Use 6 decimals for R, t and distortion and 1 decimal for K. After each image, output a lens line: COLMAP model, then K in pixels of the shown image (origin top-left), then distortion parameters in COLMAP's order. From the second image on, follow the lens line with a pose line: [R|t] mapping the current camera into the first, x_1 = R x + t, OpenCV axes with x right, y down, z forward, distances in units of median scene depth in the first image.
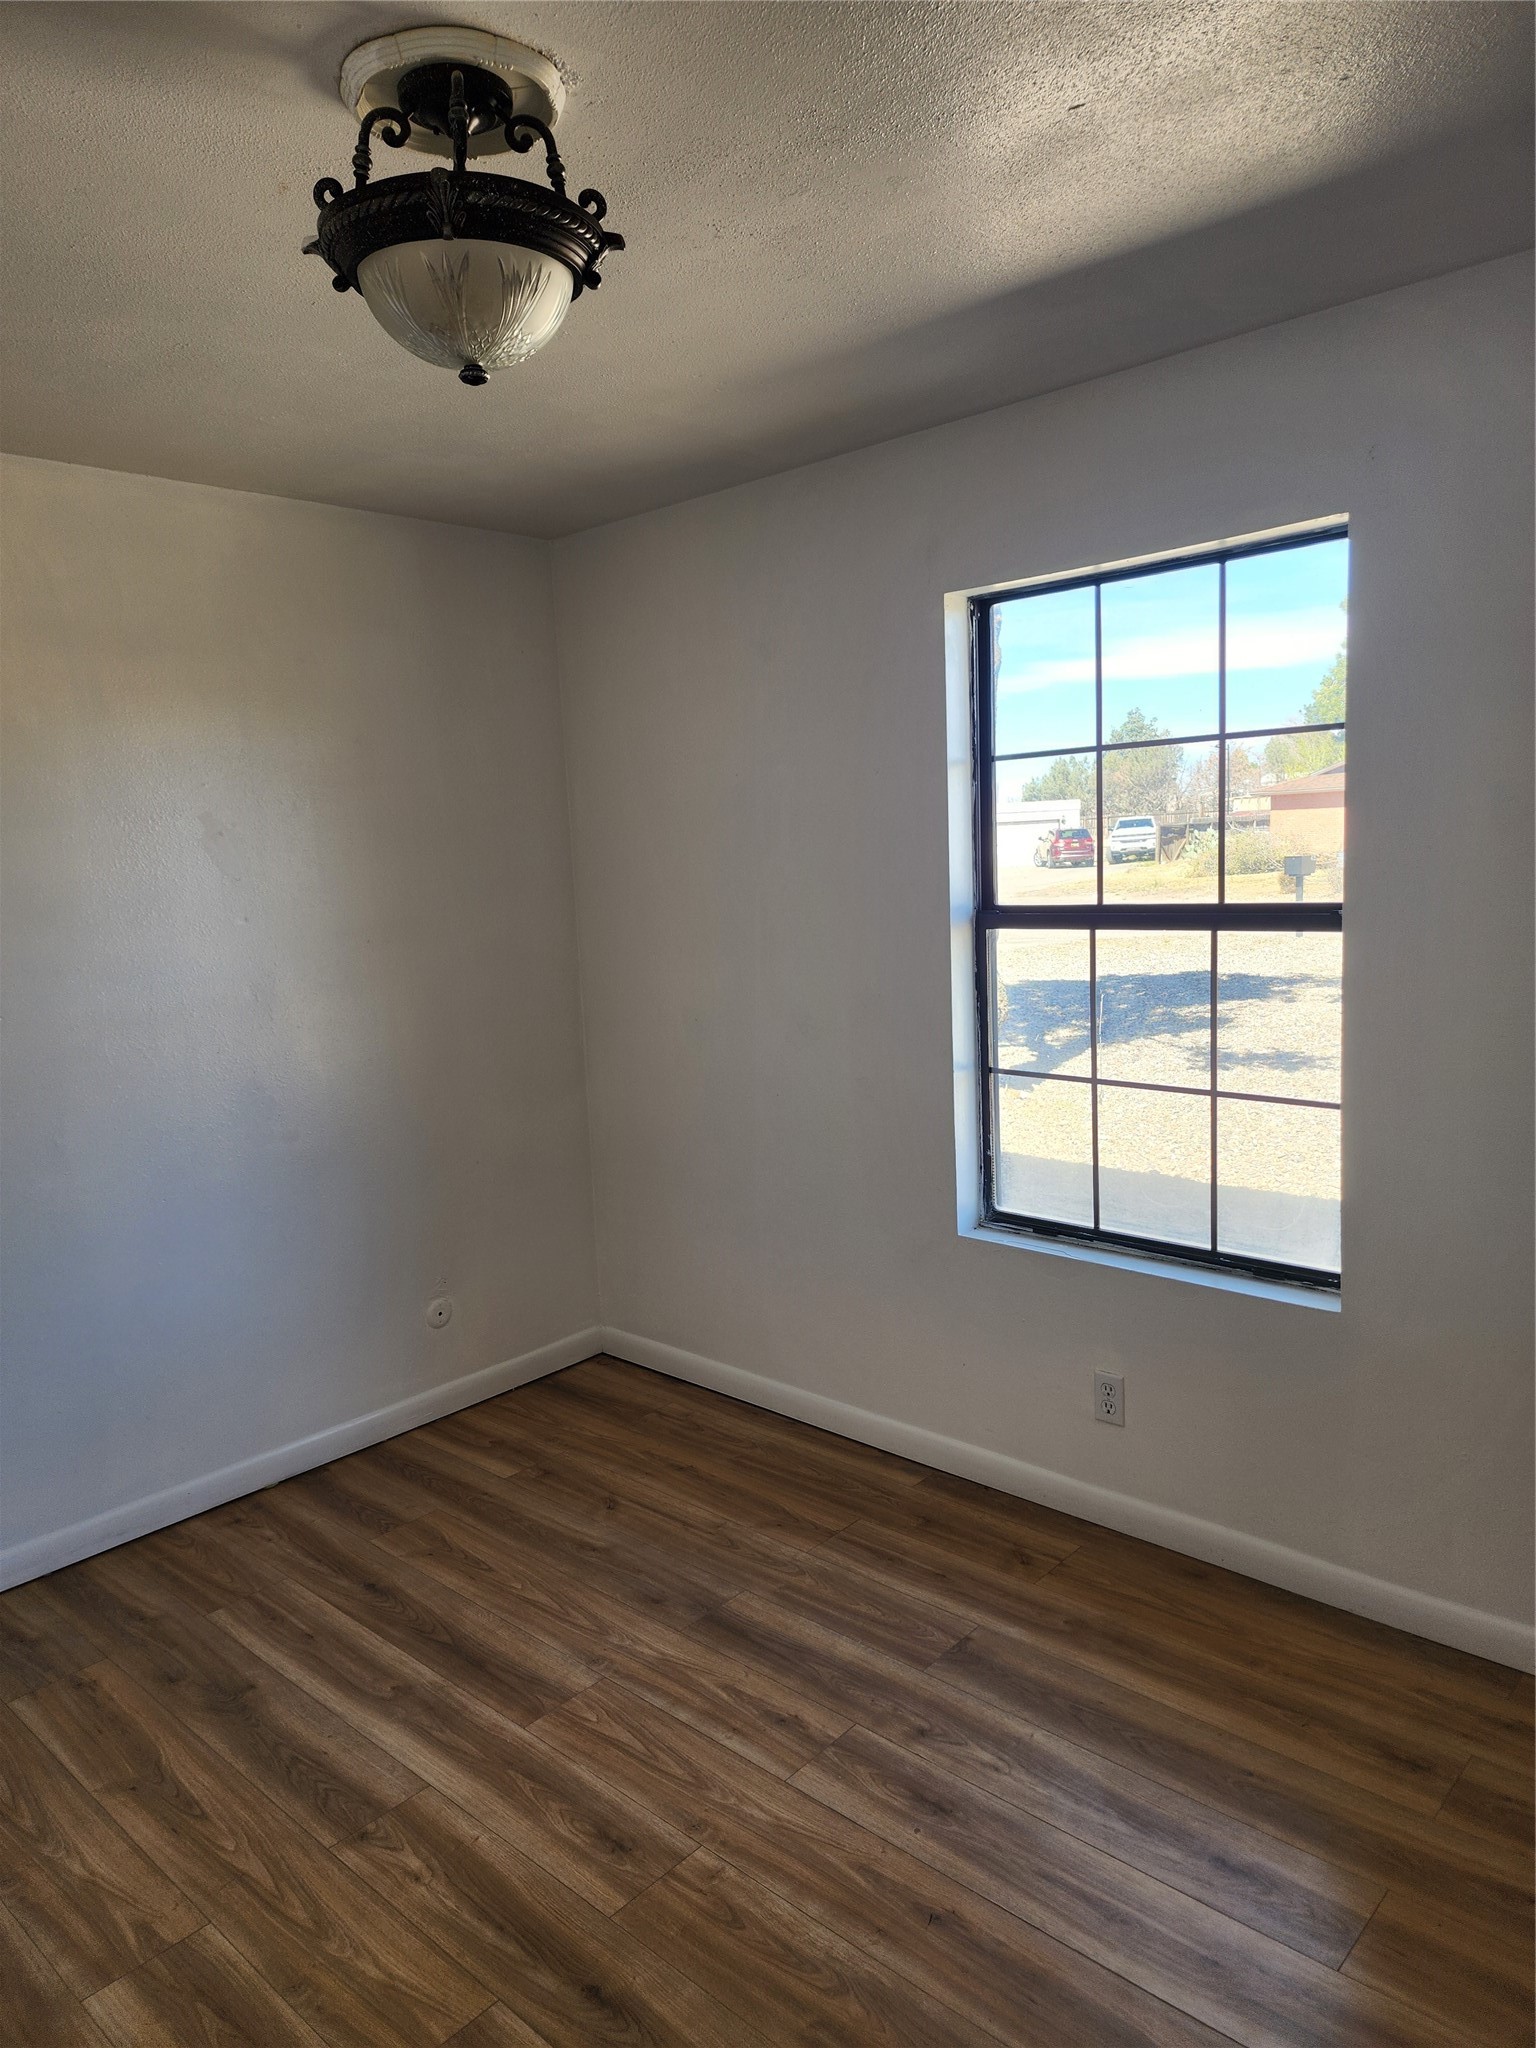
lens RADIAL K [[1376.7, 0, 776.1], [0, 1376.7, 1023.9], [0, 0, 1]] dist [0.075042, -0.069456]
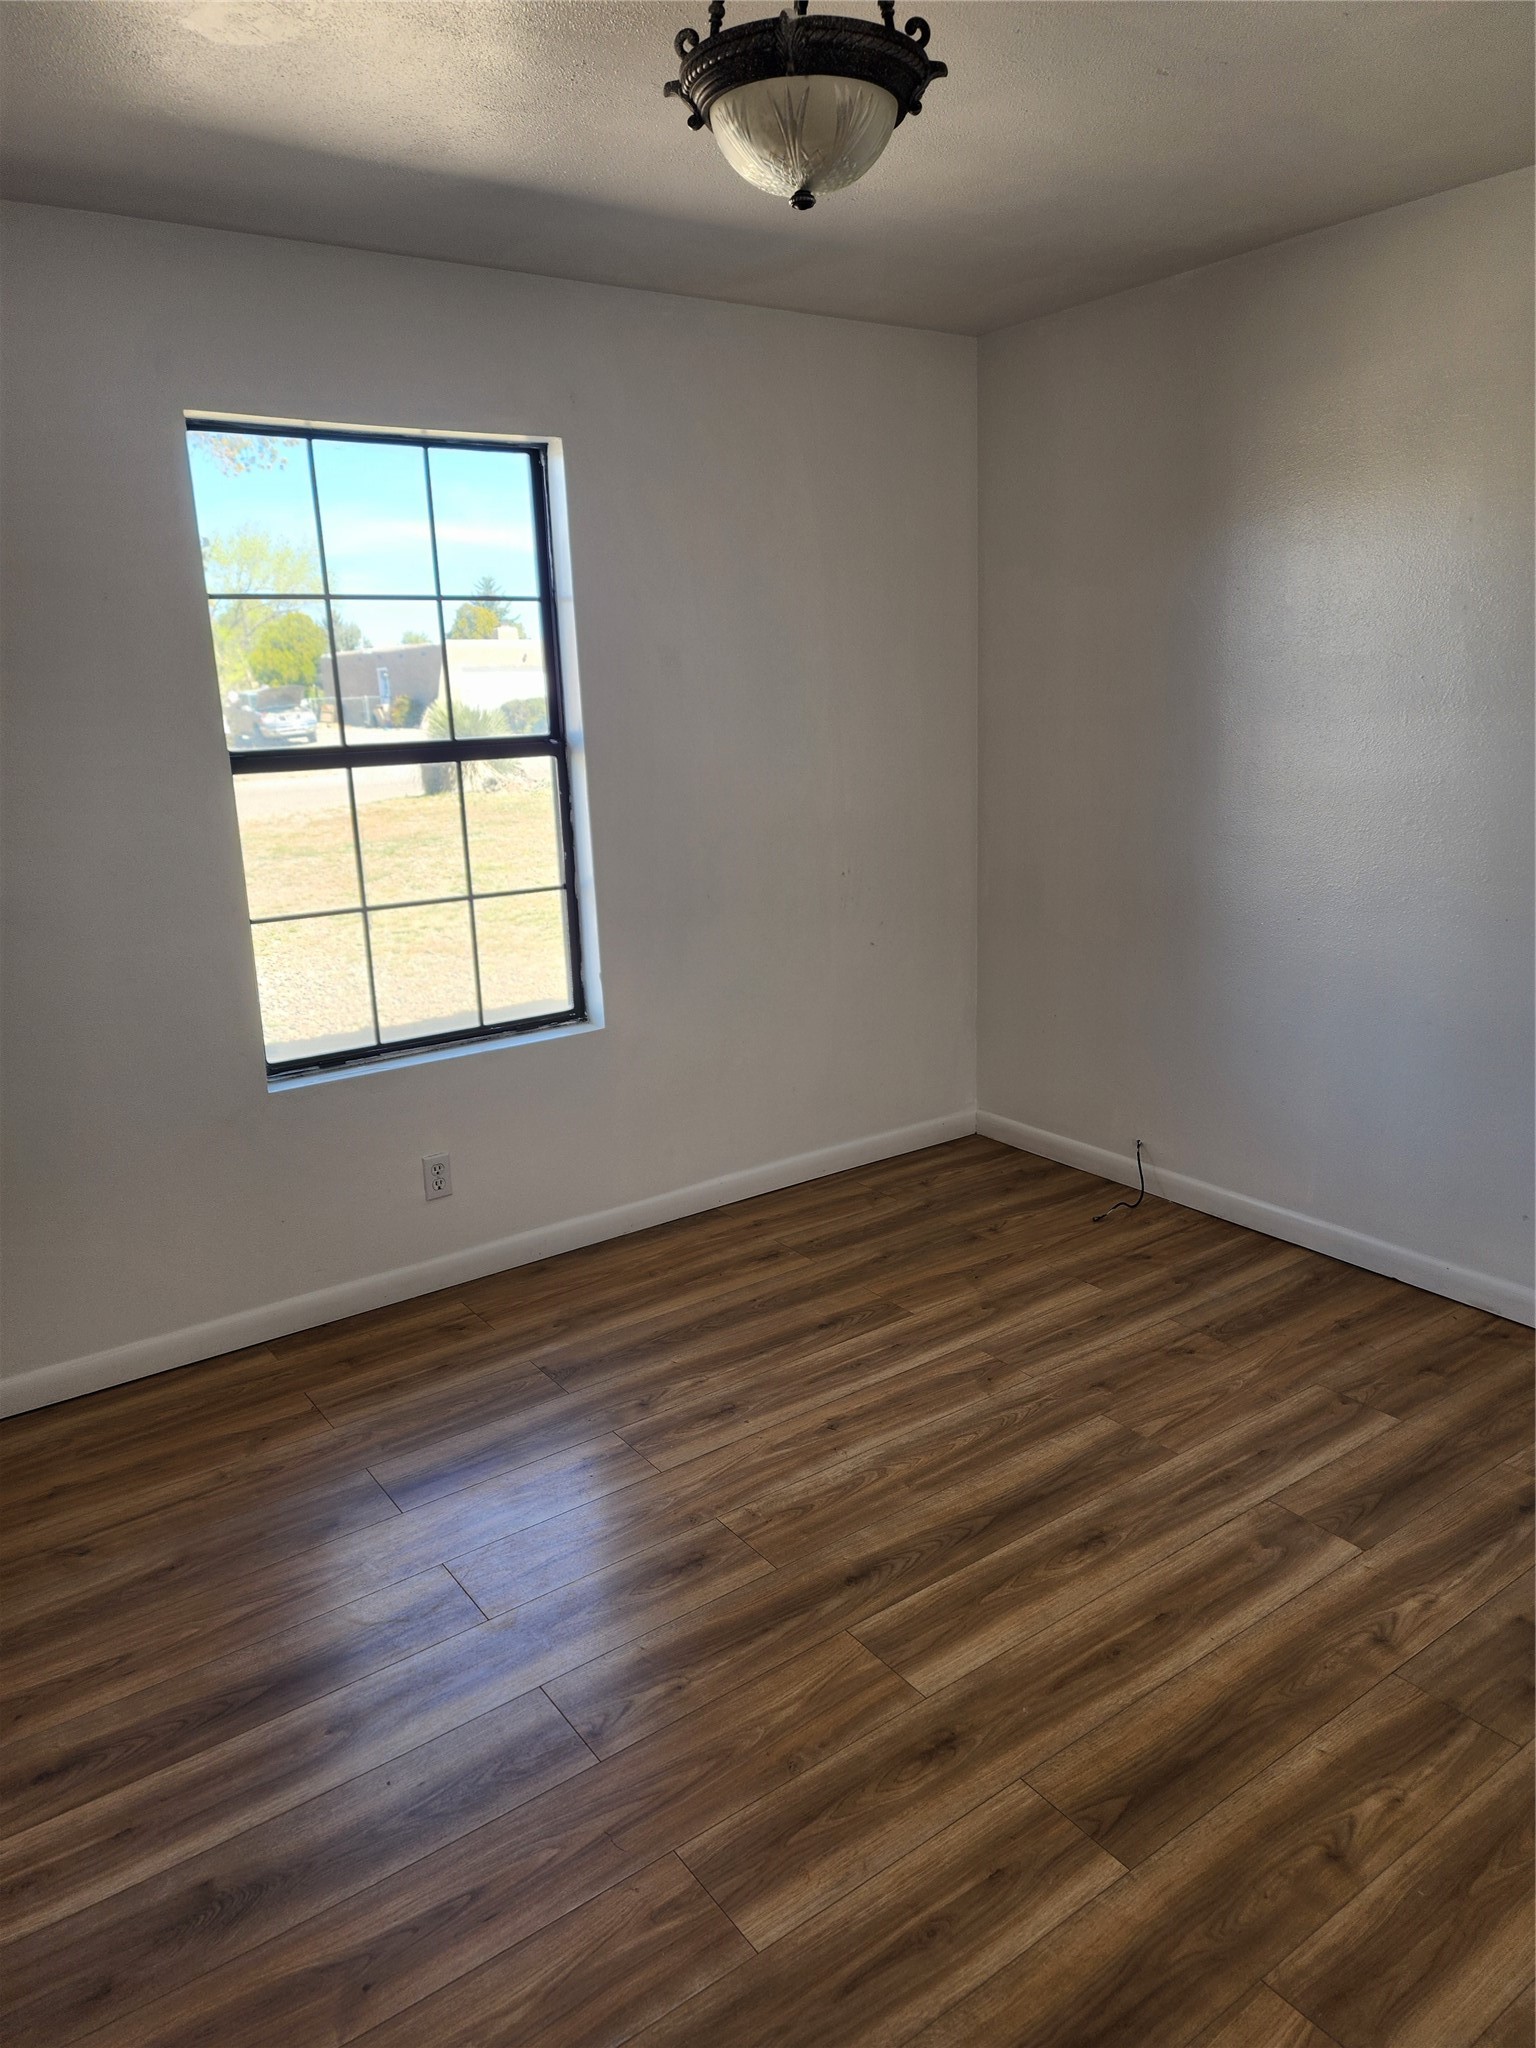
lens RADIAL K [[1376.7, 0, 726.9], [0, 1376.7, 1021.2], [0, 0, 1]] dist [0.075042, -0.069456]
pose [[0.219674, -0.202128, 0.954404, -0.917620], [0.154744, 0.973135, 0.170478, -0.019021], [-0.963222, 0.110239, 0.245051, 0.553203]]
